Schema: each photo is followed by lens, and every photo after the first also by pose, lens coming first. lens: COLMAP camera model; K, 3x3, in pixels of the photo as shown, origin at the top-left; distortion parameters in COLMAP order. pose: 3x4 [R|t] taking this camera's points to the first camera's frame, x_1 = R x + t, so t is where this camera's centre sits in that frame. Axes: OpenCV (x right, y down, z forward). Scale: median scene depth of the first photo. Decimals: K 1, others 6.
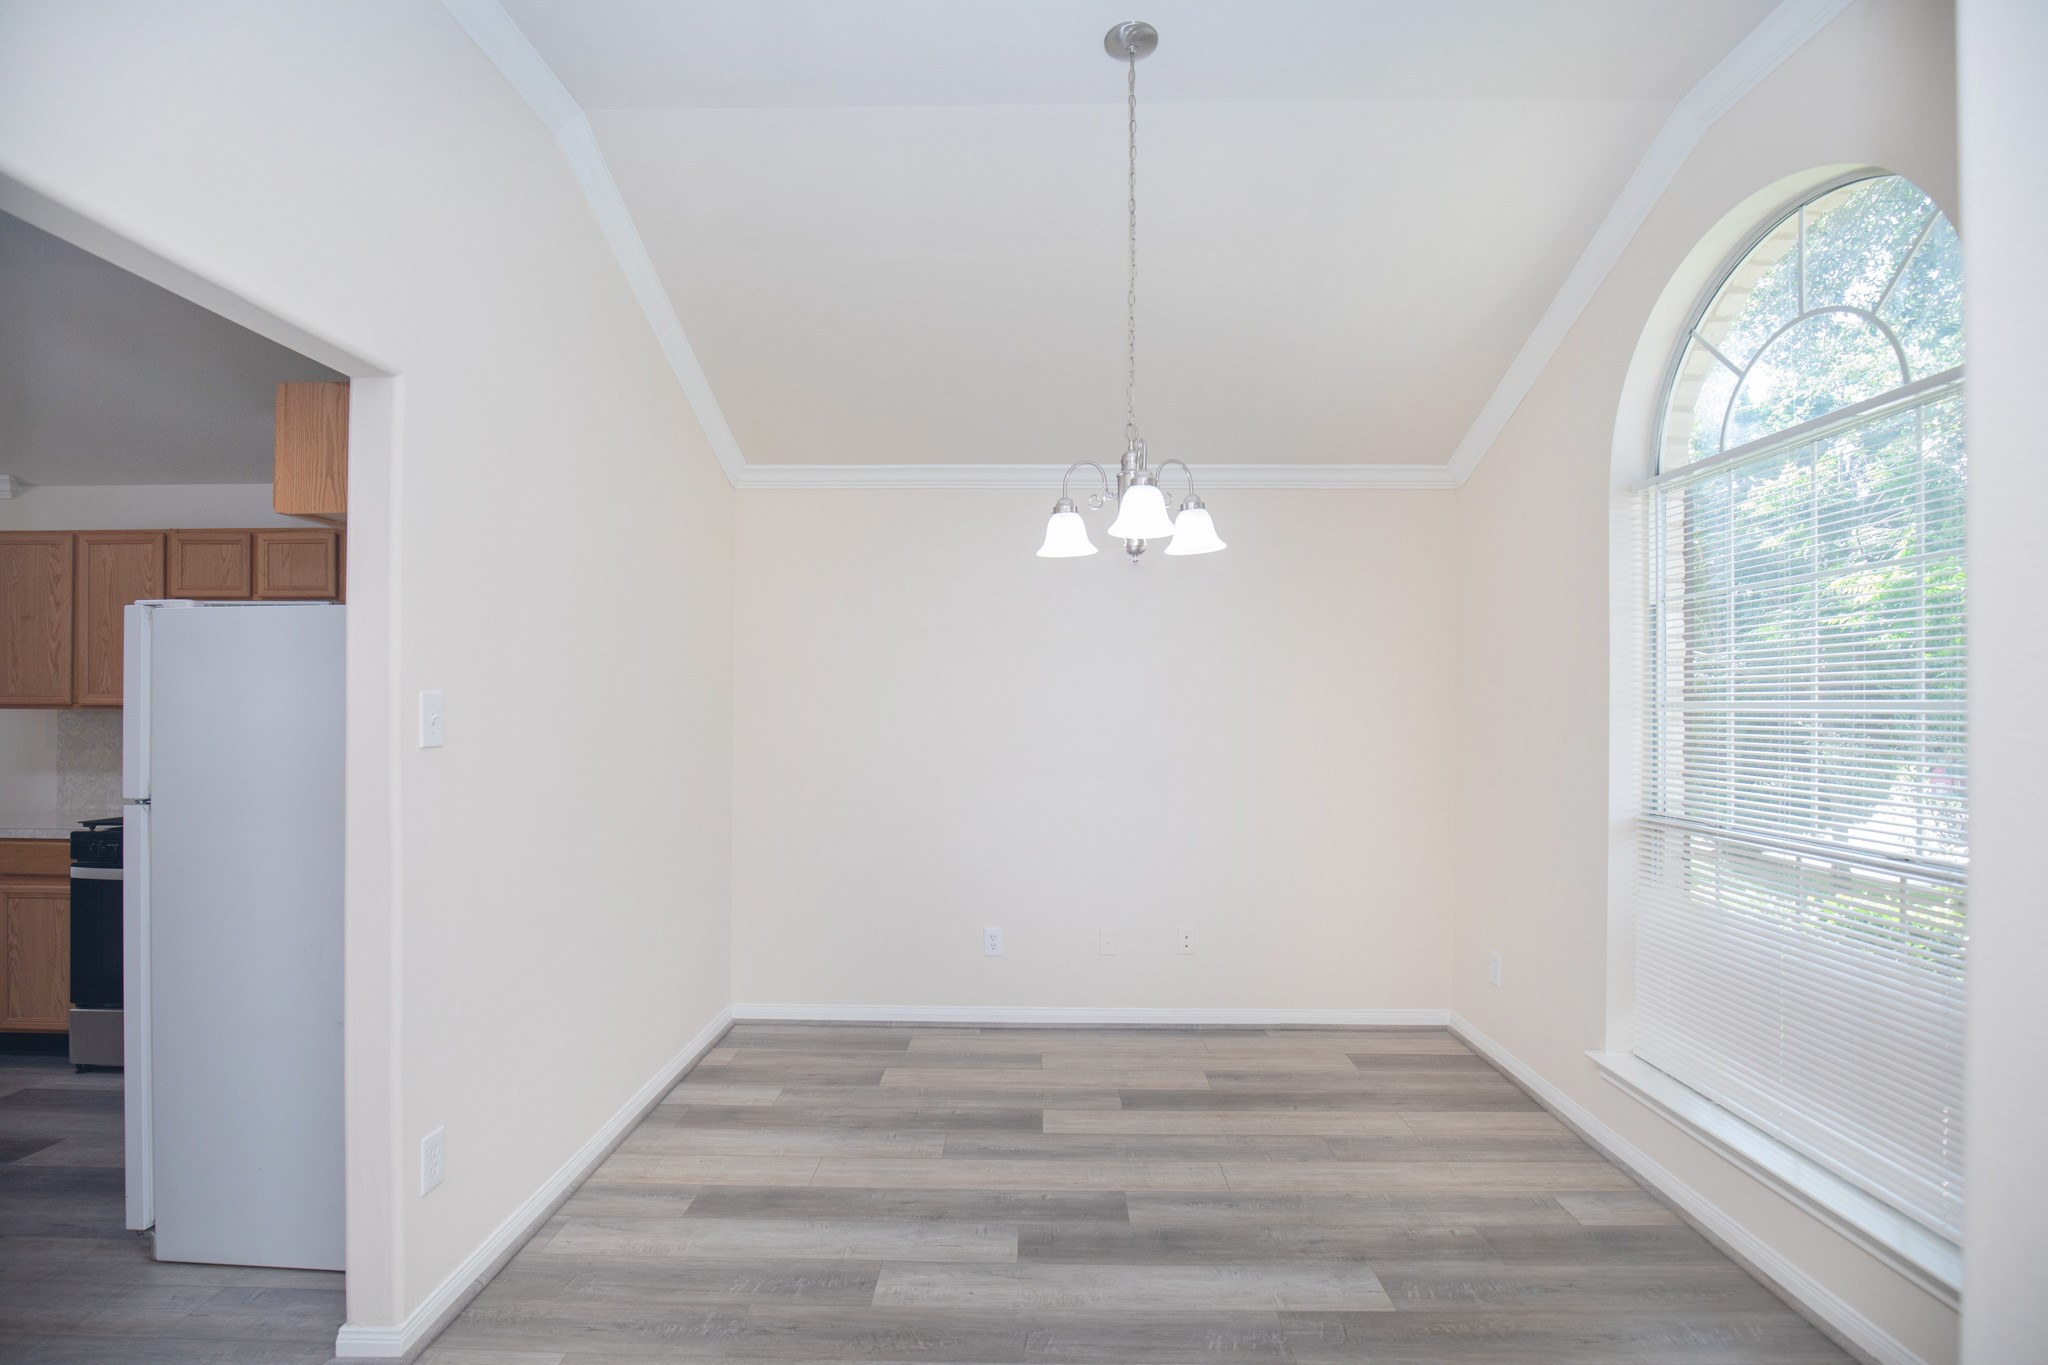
lens RADIAL K [[953.2, 0, 1029.5], [0, 953.2, 693.2], [0, 0, 1]] dist [-0.024278, 0.002038]
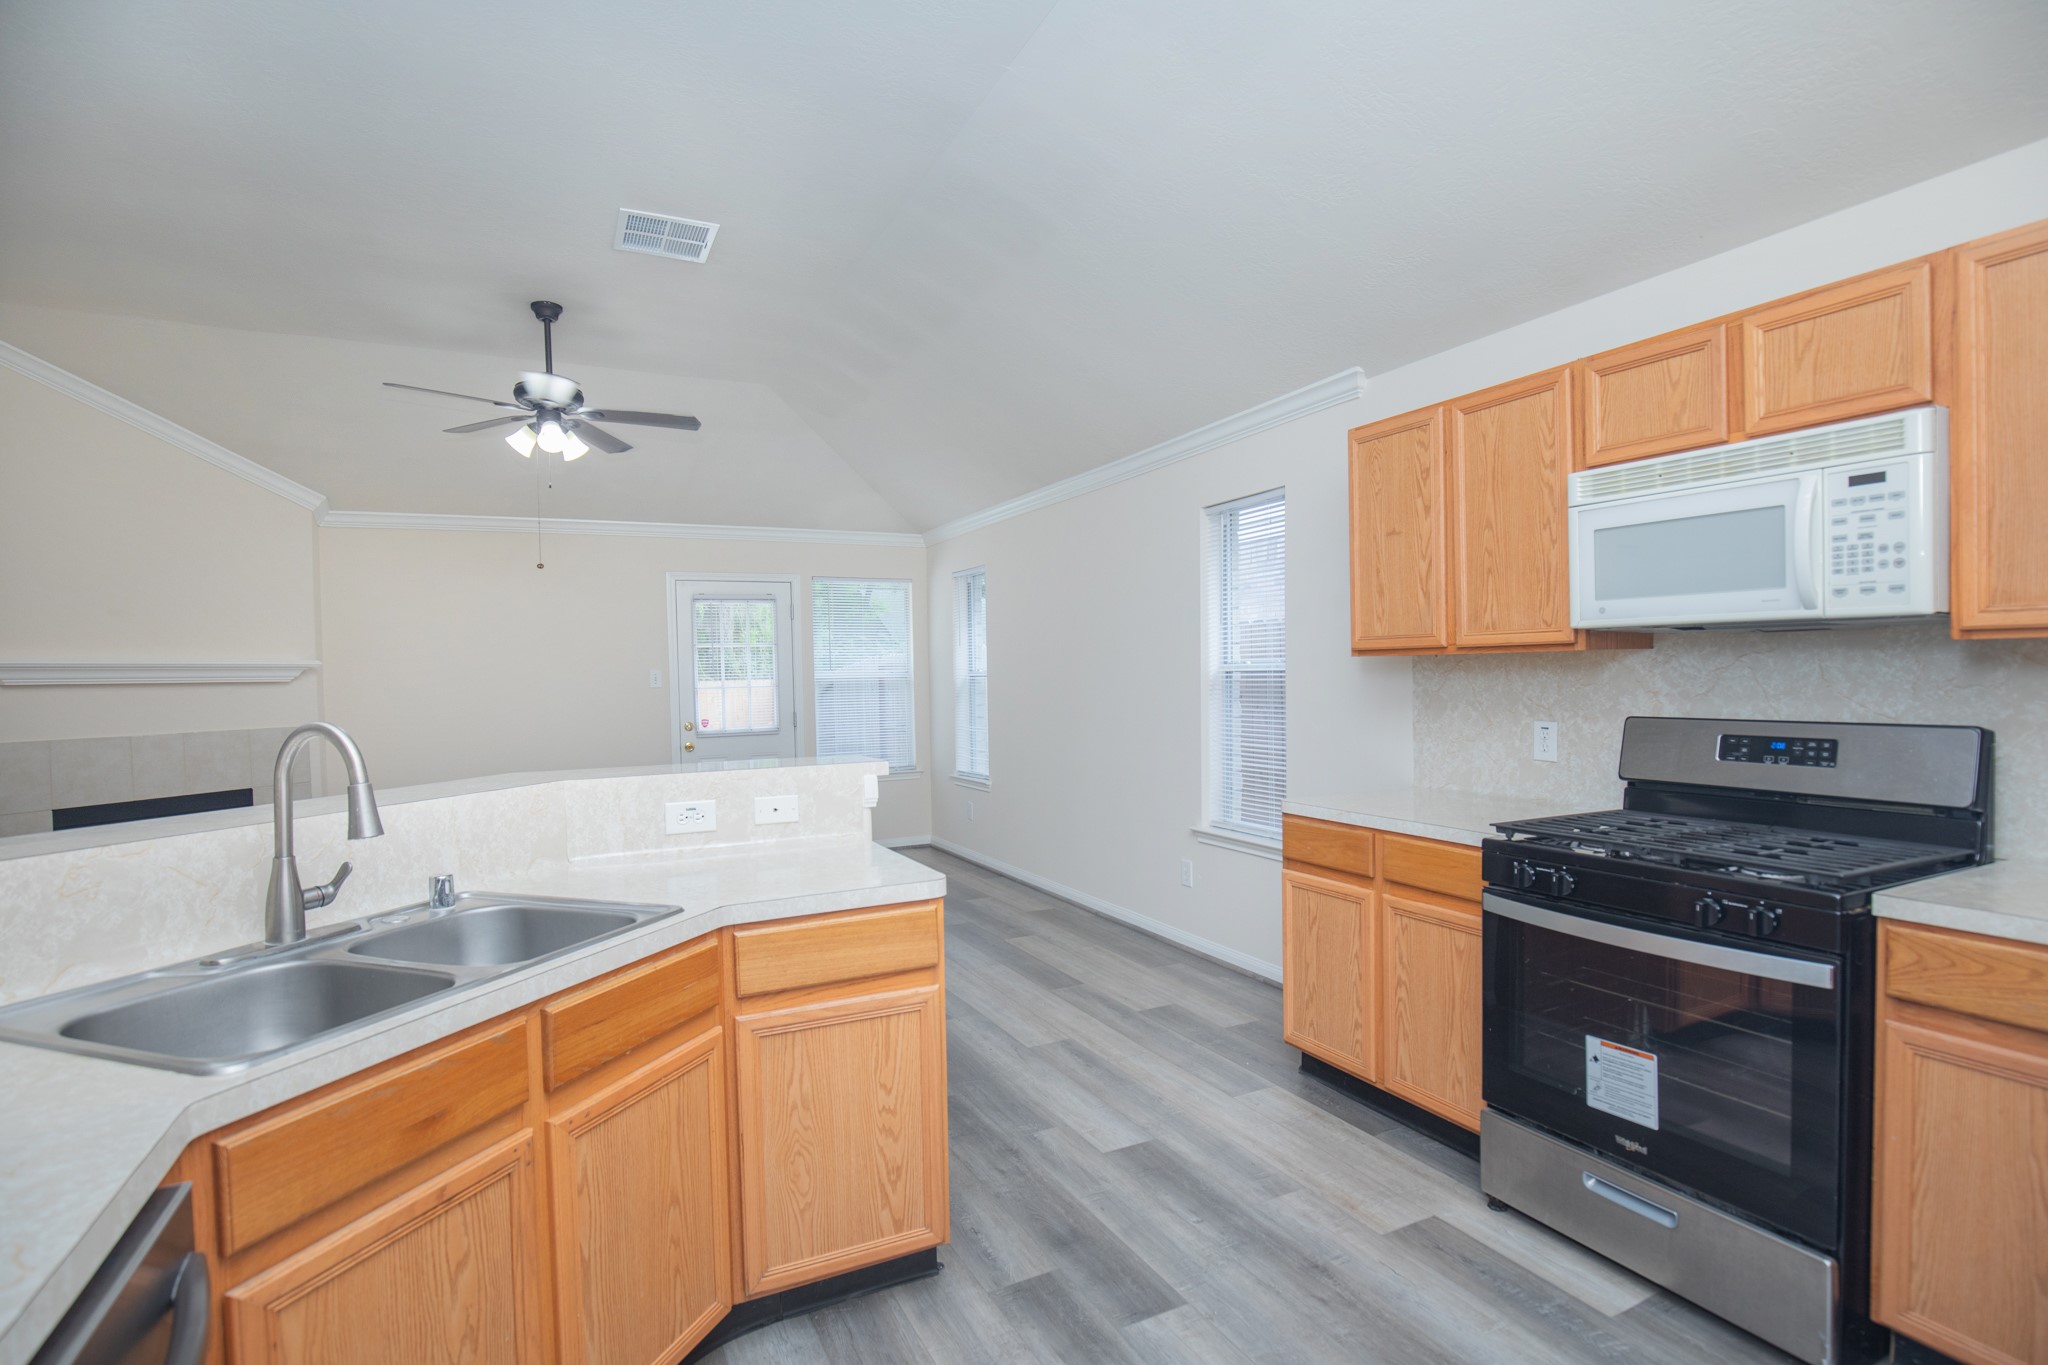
lens RADIAL K [[995.2, 0, 1033.3], [0, 995.2, 701.5], [0, 0, 1]] dist [-0.027360, 0.000172]
pose [[0.480979, 0.014063, -0.876619, -0.552100], [0.029722, 0.999035, 0.032335, 0.021447], [0.876228, -0.041607, 0.480097, 0.381865]]
